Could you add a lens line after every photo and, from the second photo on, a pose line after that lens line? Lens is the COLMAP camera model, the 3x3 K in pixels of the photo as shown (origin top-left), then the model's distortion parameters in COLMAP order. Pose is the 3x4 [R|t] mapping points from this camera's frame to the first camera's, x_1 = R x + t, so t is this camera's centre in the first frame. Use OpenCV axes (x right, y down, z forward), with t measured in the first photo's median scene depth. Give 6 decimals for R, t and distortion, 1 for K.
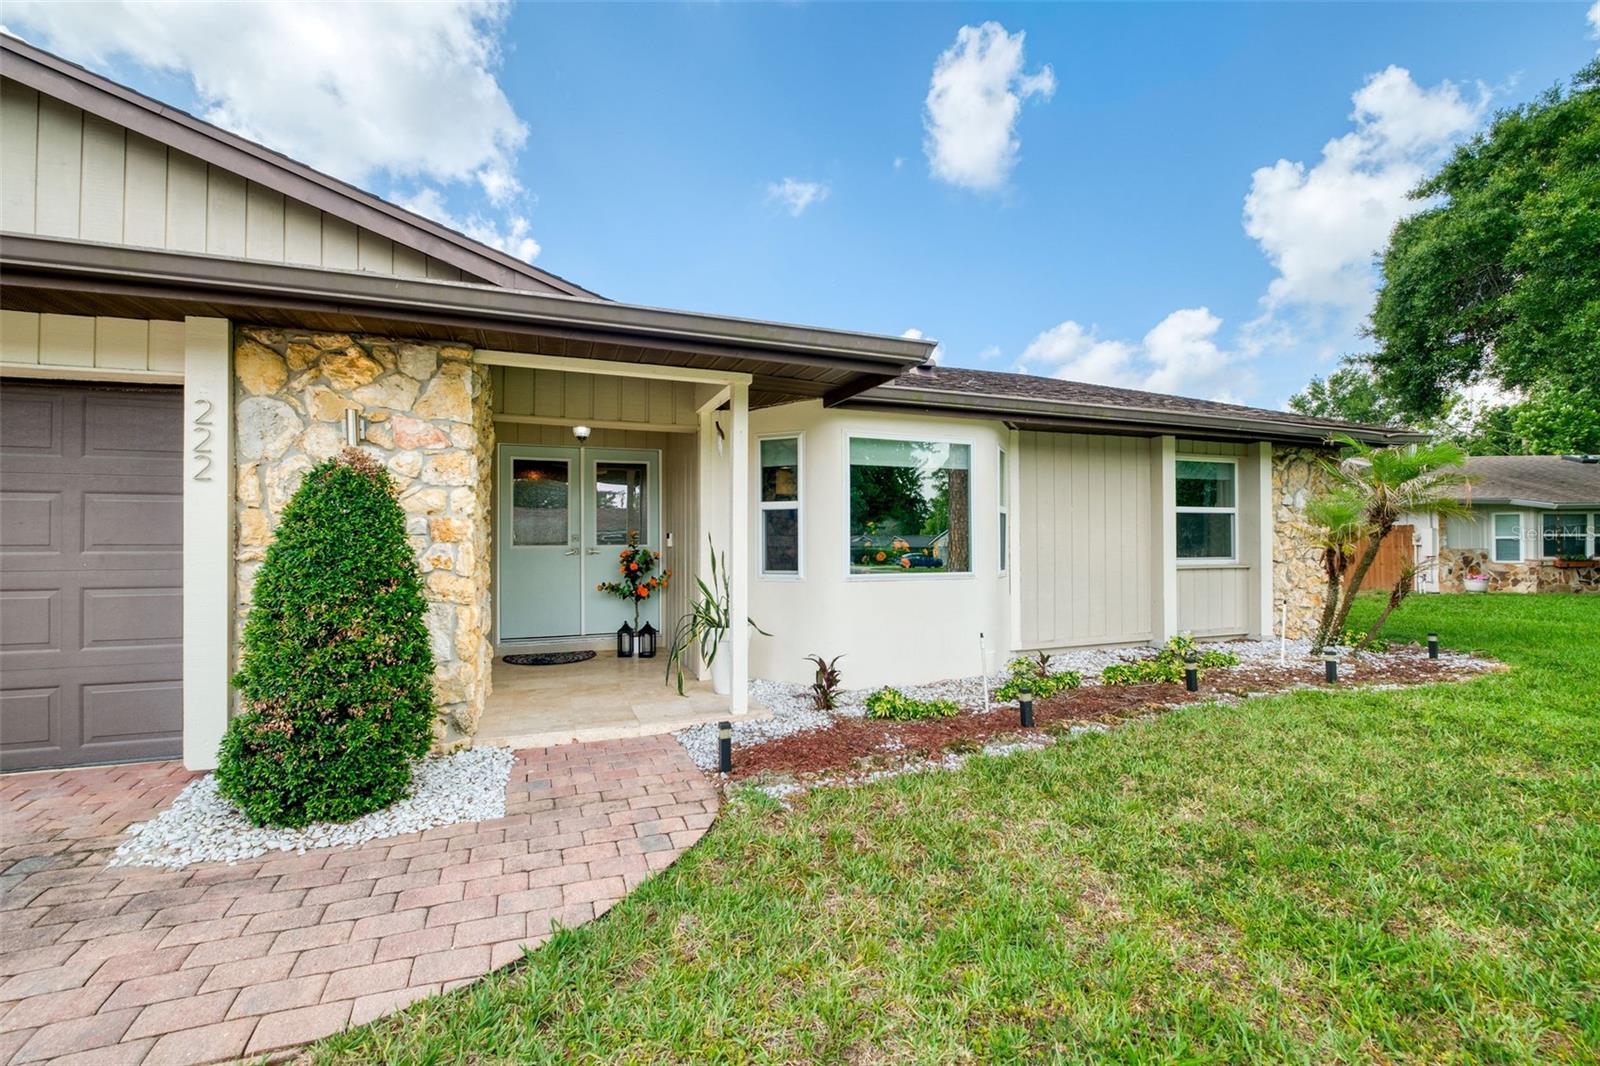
lens RADIAL K [[680.6, 0, 801.0], [0, 680.6, 536.2], [0, 0, 1]] dist [-0.003674, -0.001413]
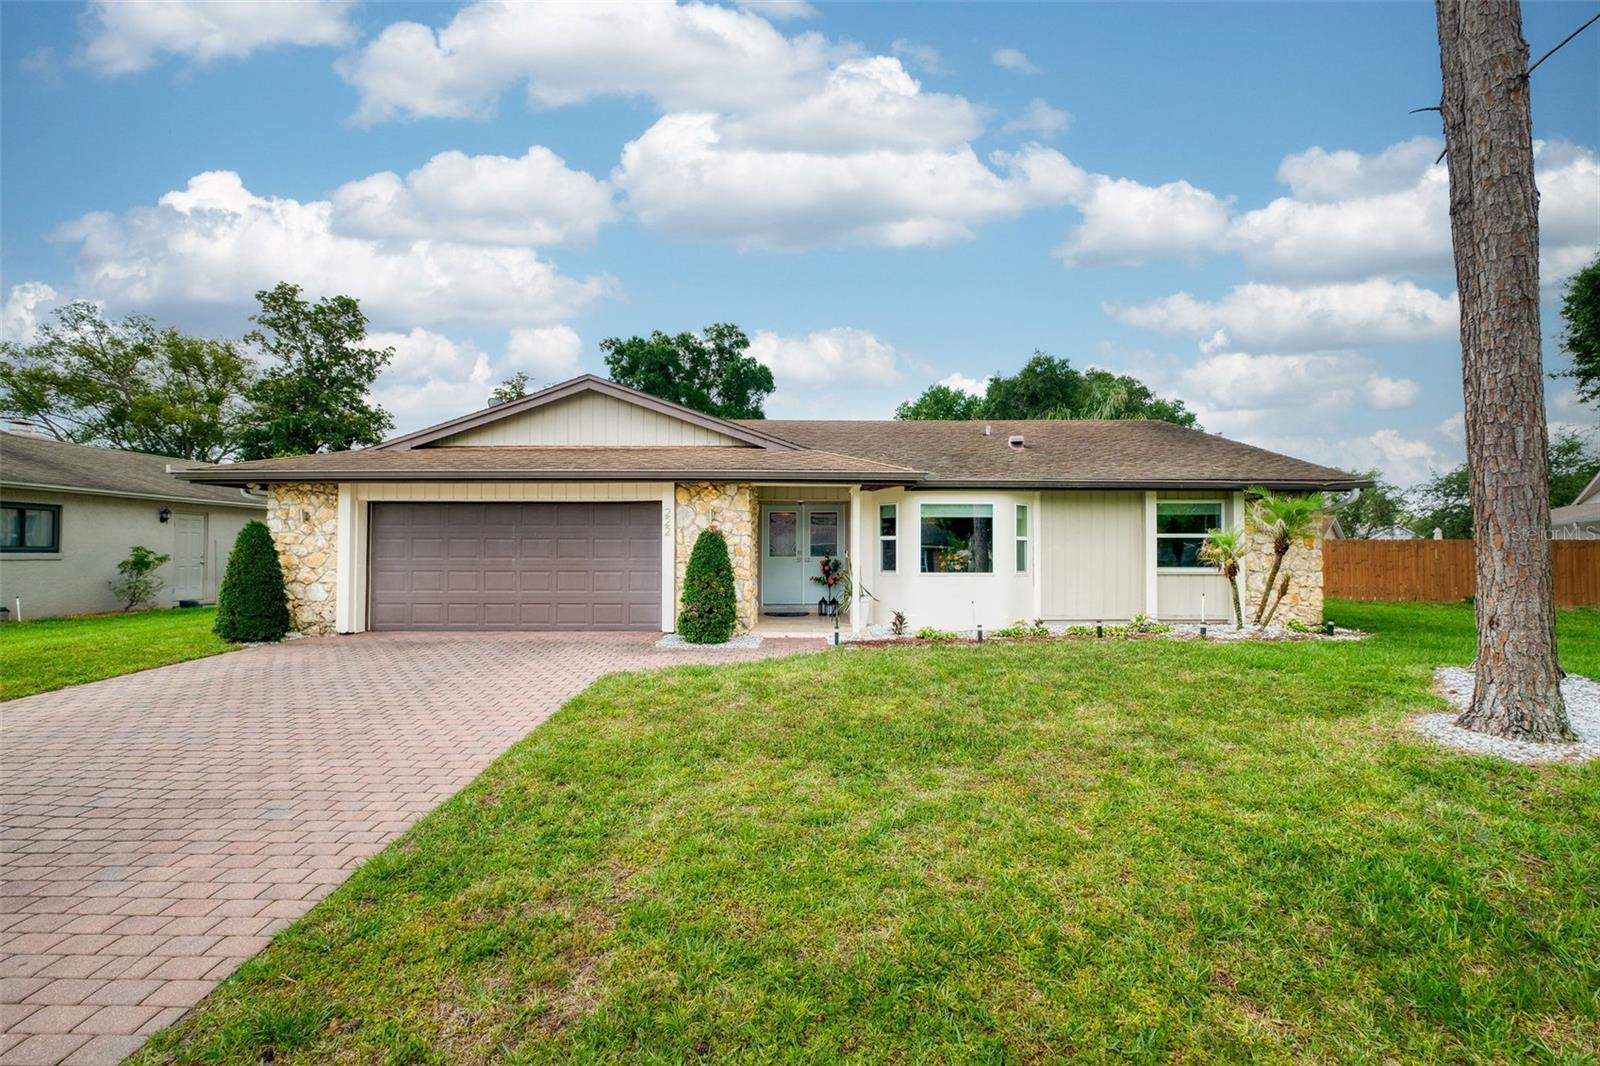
lens RADIAL K [[680.6, 0, 801.0], [0, 680.6, 536.2], [0, 0, 1]] dist [-0.003674, -0.001413]
pose [[0.926786, -0.005419, -0.375550, 0.521770], [0.000279, 0.999906, -0.013737, -0.024453], [0.375589, 0.012627, 0.926700, -1.030768]]
